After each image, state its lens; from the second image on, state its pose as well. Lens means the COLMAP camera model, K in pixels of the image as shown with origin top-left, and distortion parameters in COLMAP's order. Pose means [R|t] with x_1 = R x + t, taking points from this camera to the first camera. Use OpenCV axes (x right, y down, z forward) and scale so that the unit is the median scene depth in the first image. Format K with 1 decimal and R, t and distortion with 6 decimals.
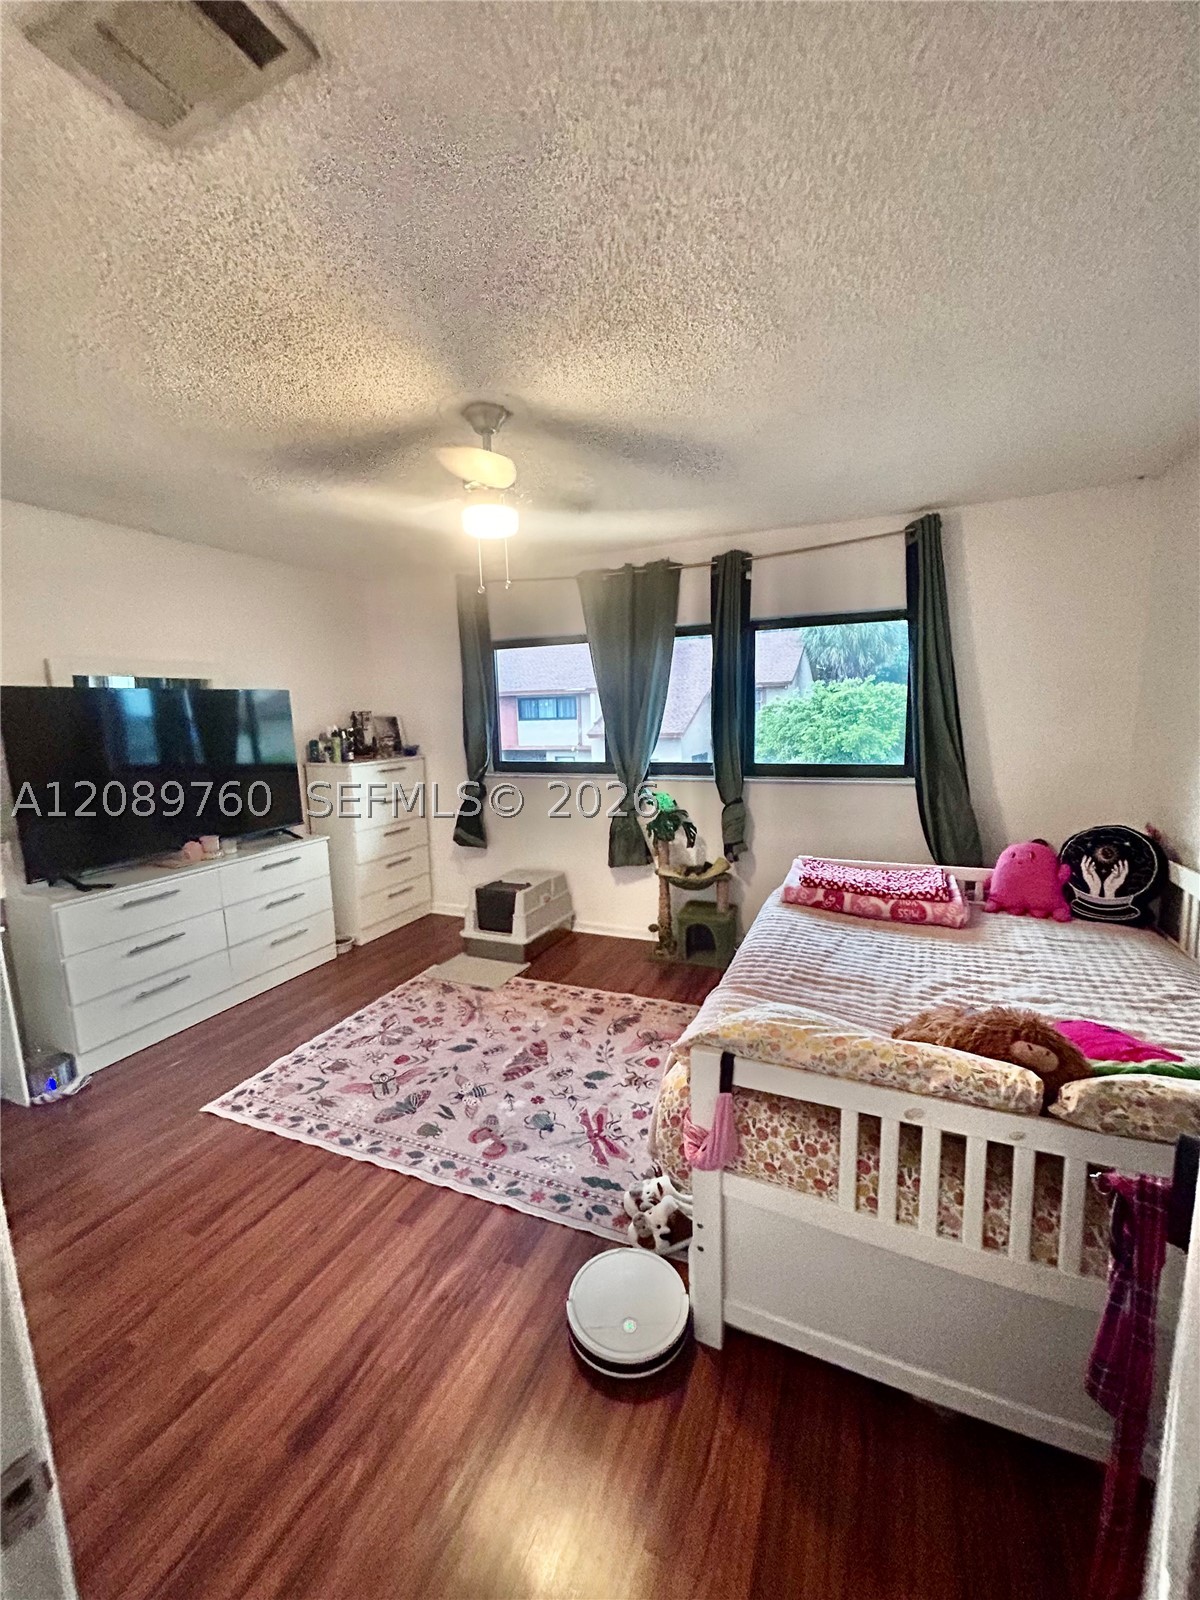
lens RADIAL K [[640.1, 0, 600.0], [0, 640.1, 806.5], [0, 0, 1]] dist [-0.001228, 0.000489]
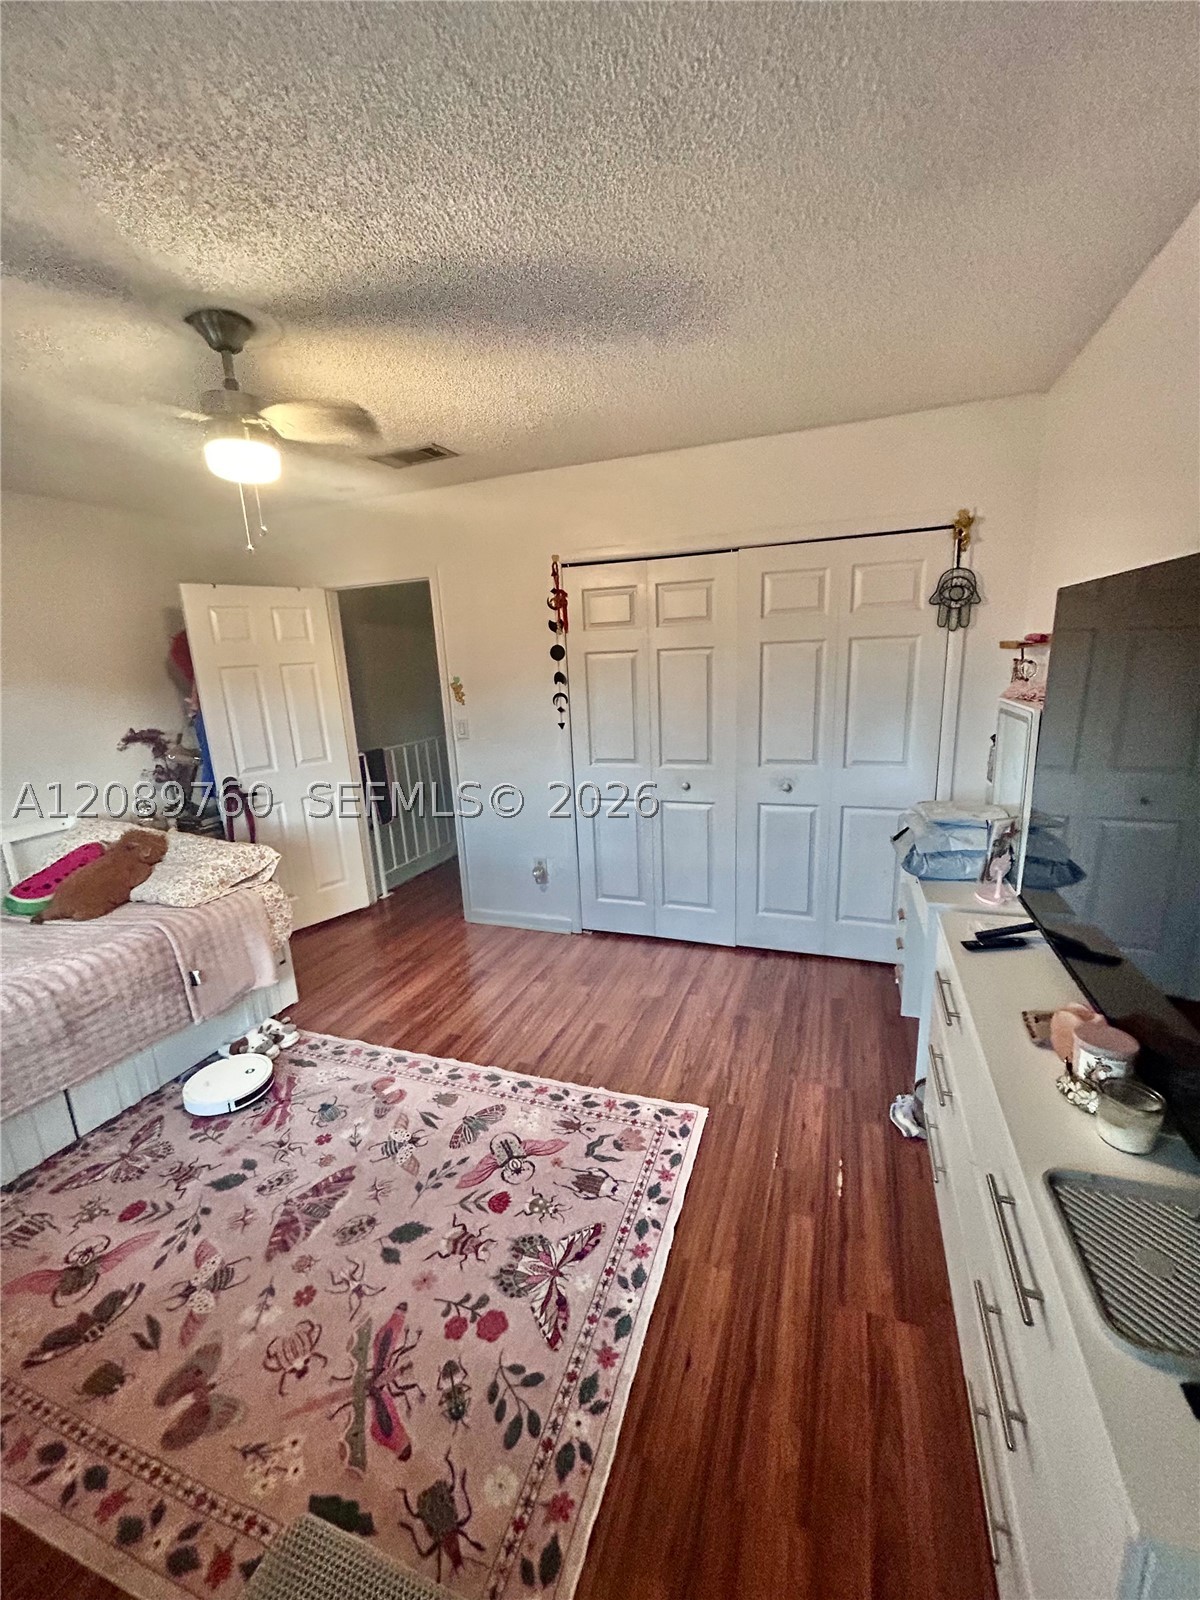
lens RADIAL K [[651.4, 0, 600.0], [0, 651.4, 800.0], [0, 0, 1]] dist [0.012336, 0.000481]
pose [[-0.996132, 0.083088, -0.028575, -0.416071], [0.066891, 0.928001, 0.366524, -0.231257], [0.056971, 0.363196, -0.929970, 1.443744]]
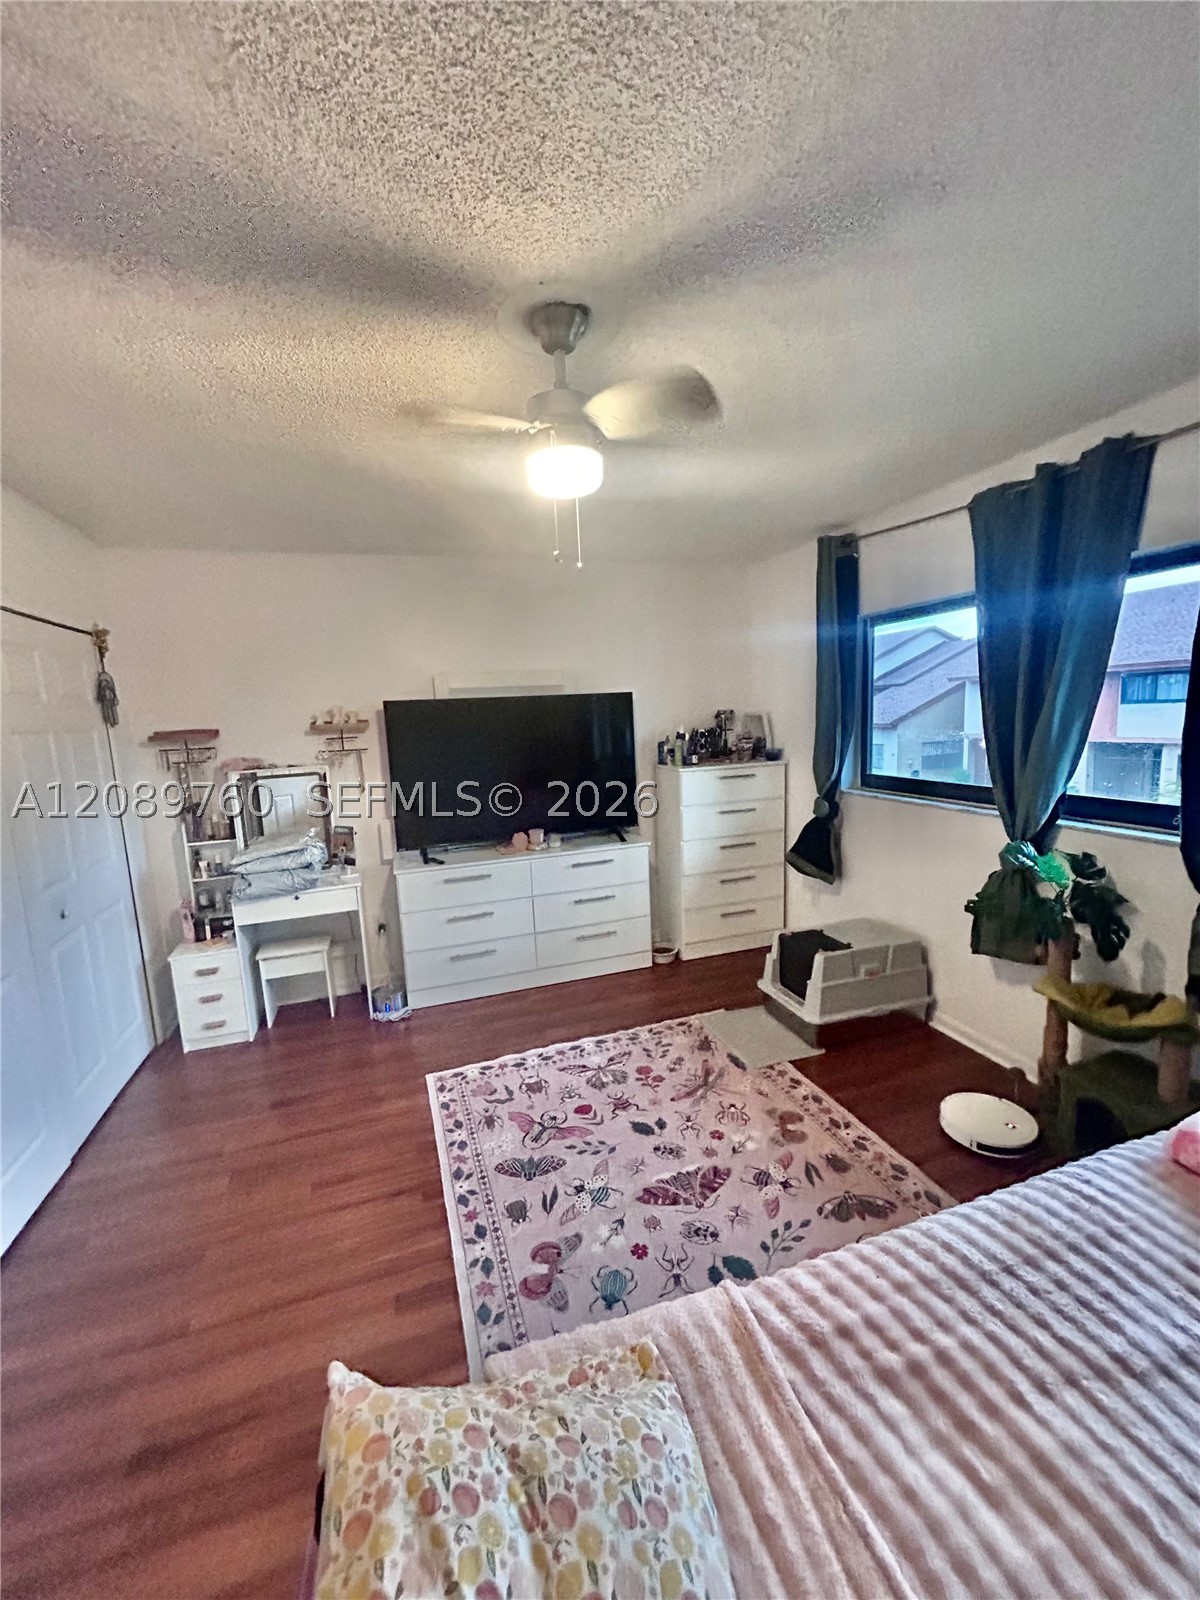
lens RADIAL K [[640.1, 0, 600.0], [0, 640.1, 806.5], [0, 0, 1]] dist [-0.001228, 0.000489]
pose [[0.668076, 0.106207, -0.736474, 0.312047], [-0.087197, 0.994116, 0.064263, -0.084381], [0.738966, 0.021286, 0.673406, 0.391146]]
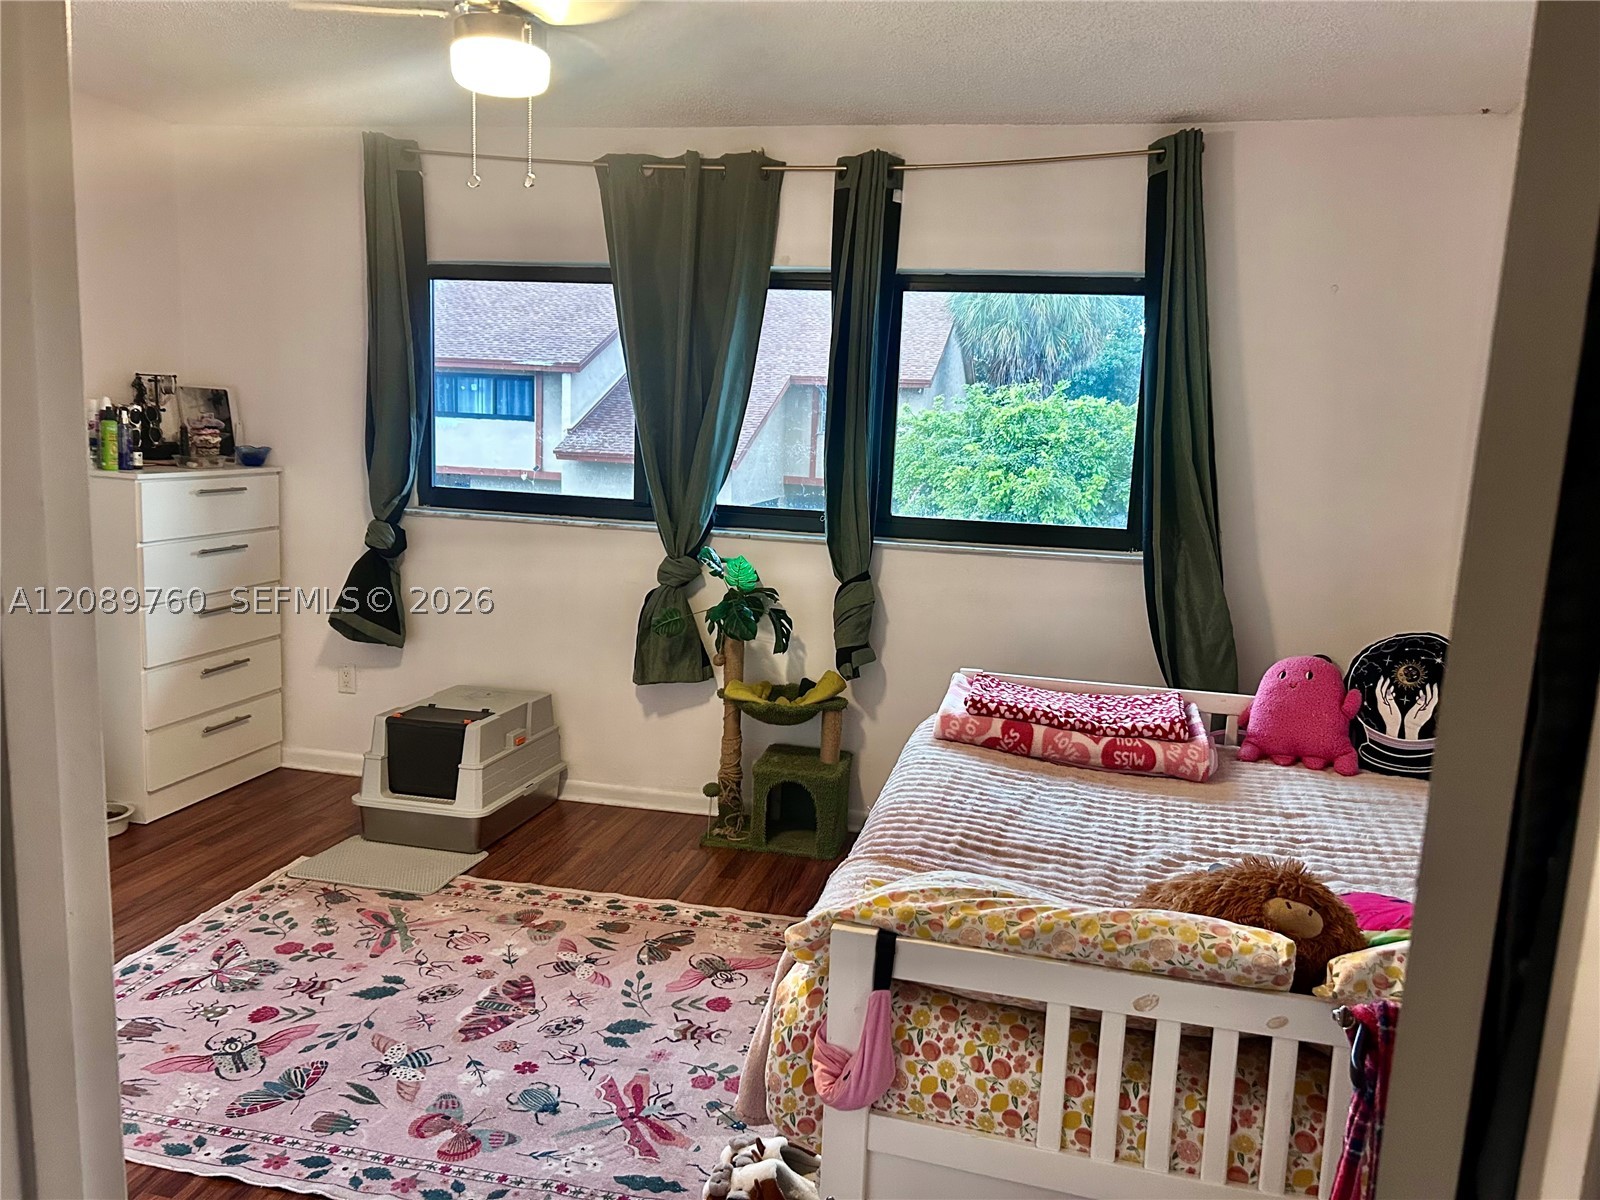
lens RADIAL K [[1200.9, 0, 800.1], [0, 1200.9, 611.0], [0, 0, 1]] dist [0.088513, -0.133373]
pose [[0.980218, 0.039103, 0.194019, -0.072345], [-0.041326, 0.999118, 0.007422, 0.021633], [-0.193558, -0.015293, 0.980970, -0.107409]]
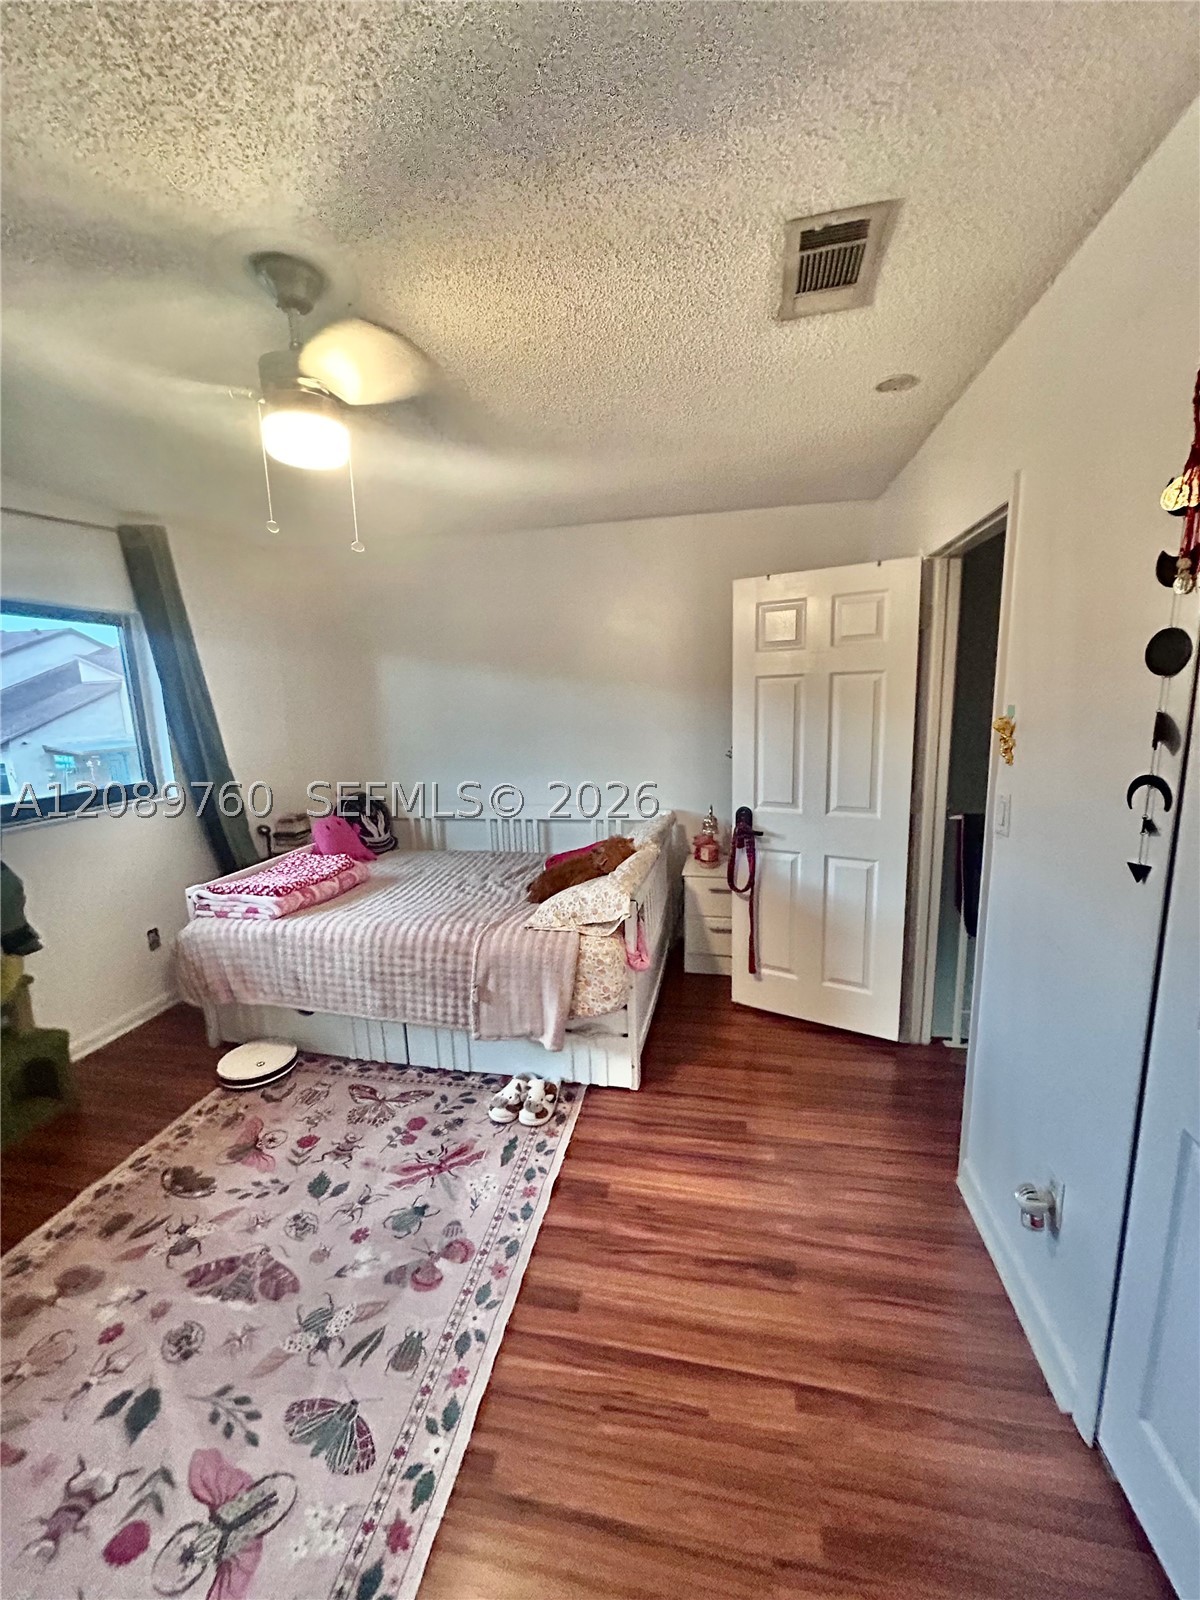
lens RADIAL K [[640.1, 0, 600.0], [0, 640.1, 806.5], [0, 0, 1]] dist [-0.001228, 0.000489]
pose [[-0.209506, -0.139345, 0.967828, -0.694226], [0.183859, 0.966525, 0.178957, -0.092143], [-0.960366, 0.215436, -0.176873, 0.648599]]
